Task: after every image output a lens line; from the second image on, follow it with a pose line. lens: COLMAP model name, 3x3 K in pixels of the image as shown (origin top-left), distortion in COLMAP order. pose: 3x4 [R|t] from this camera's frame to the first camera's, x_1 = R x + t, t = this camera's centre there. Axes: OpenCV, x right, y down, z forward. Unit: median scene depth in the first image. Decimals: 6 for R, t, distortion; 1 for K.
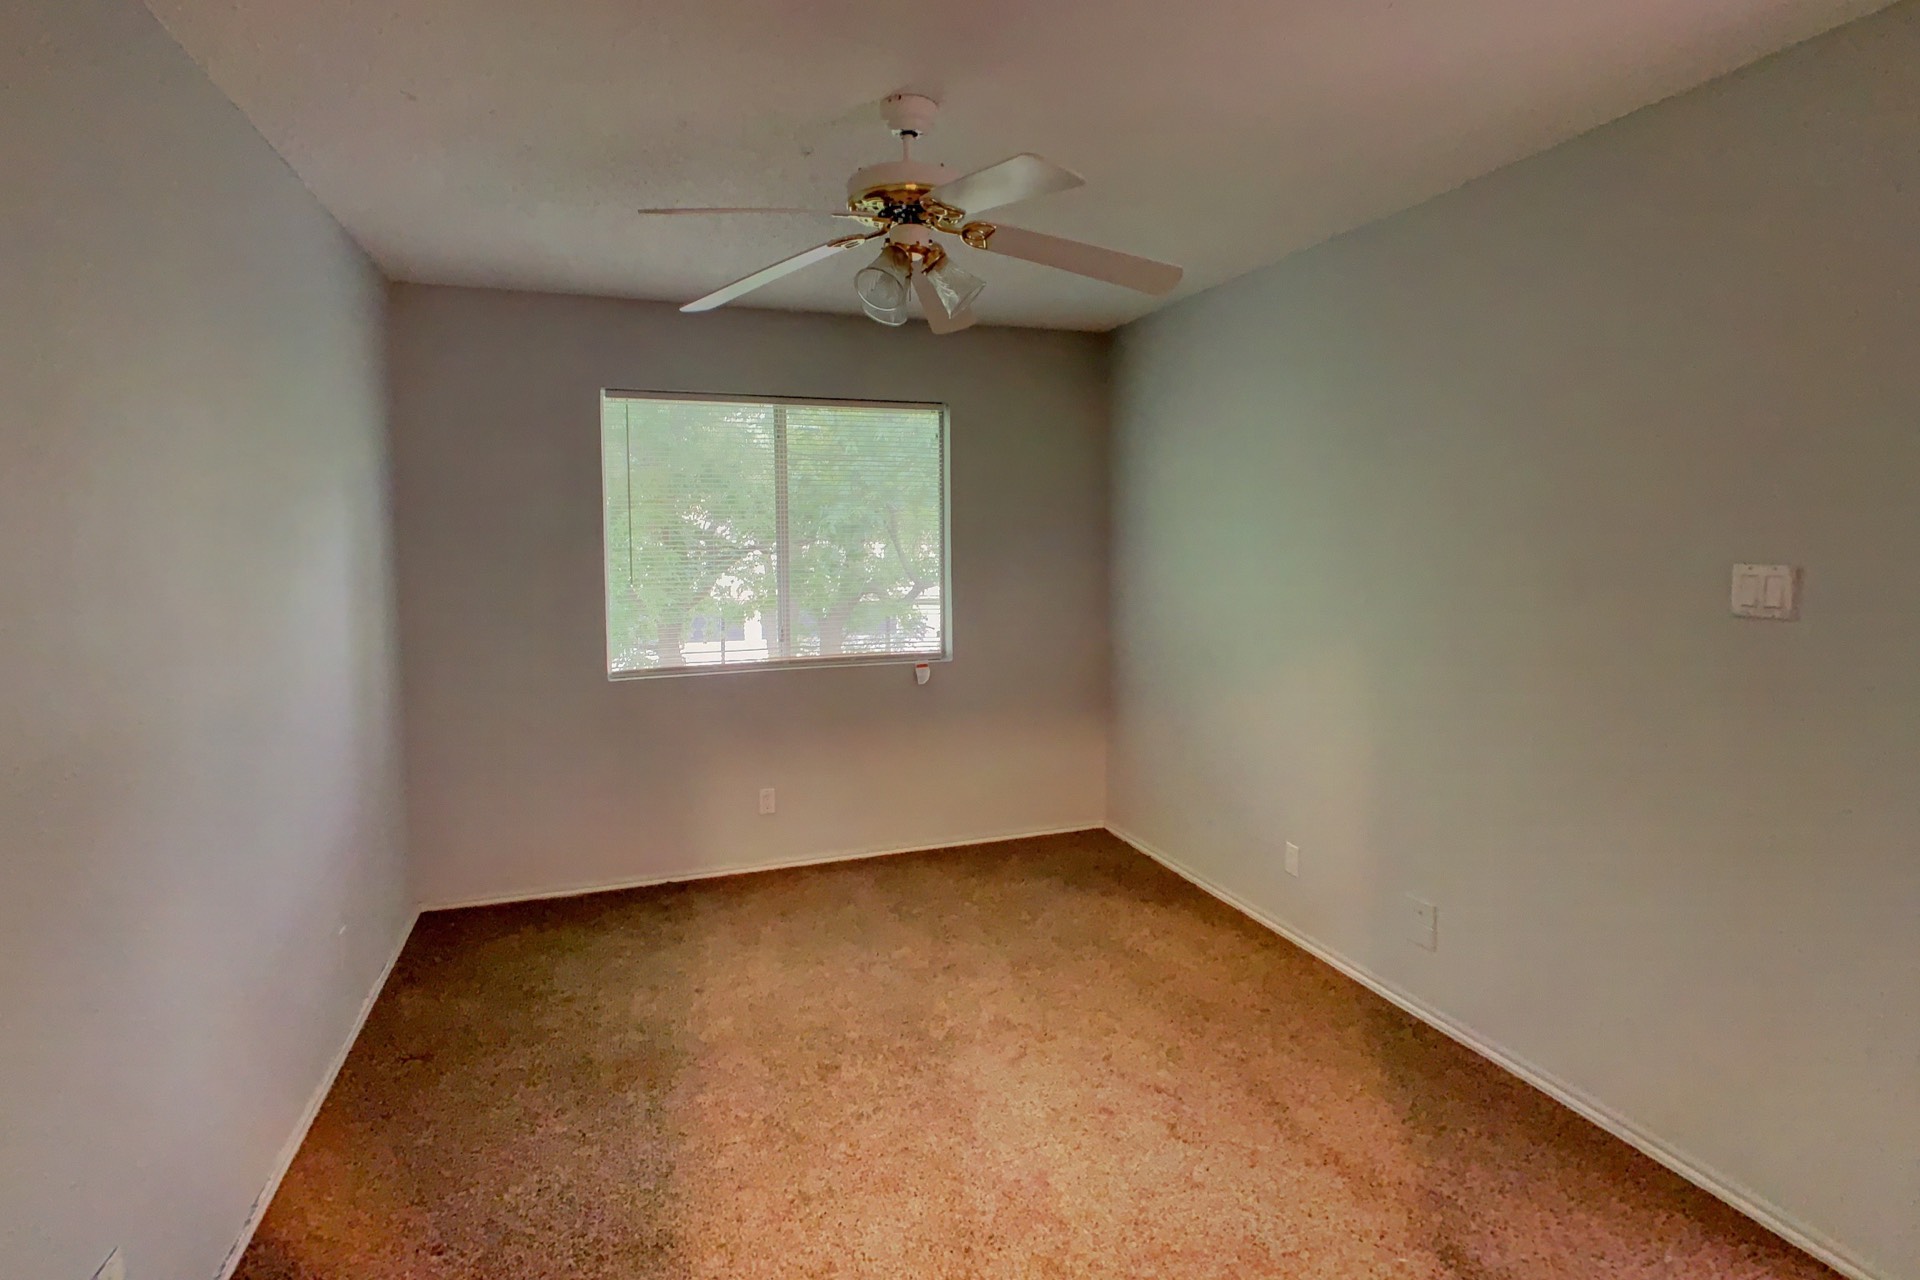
lens RADIAL K [[967.9, 0, 967.9], [0, 967.9, 592.9], [0, 0, 1]] dist [-0.022940, 0.000411]
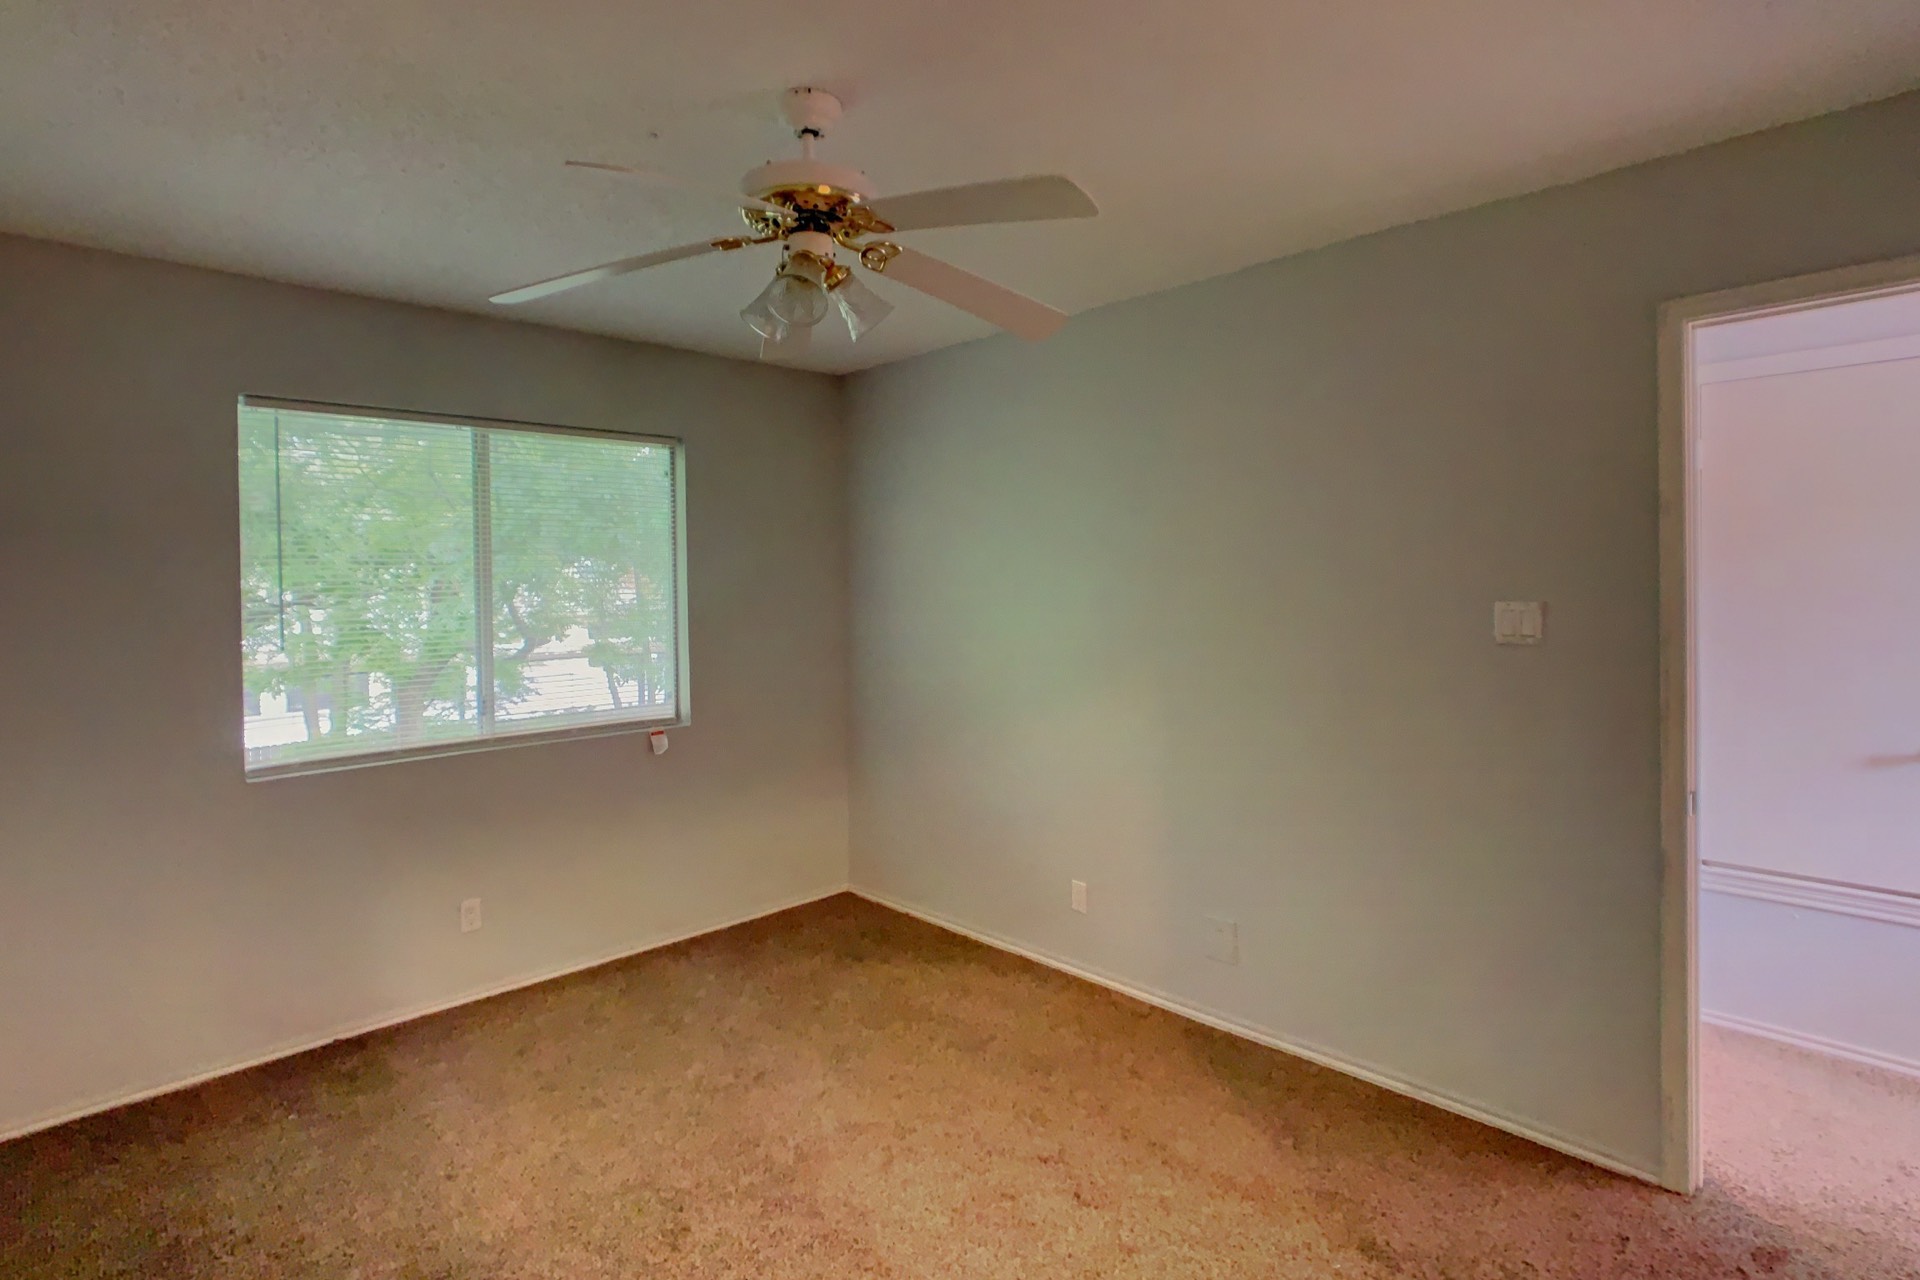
lens RADIAL K [[967.9, 0, 967.9], [0, 967.9, 592.9], [0, 0, 1]] dist [-0.022940, 0.000411]
pose [[0.906851, -0.011020, 0.421307, -0.222203], [0.032464, 0.998514, -0.043760, -0.006369], [-0.420199, 0.053362, 0.905862, 0.111650]]
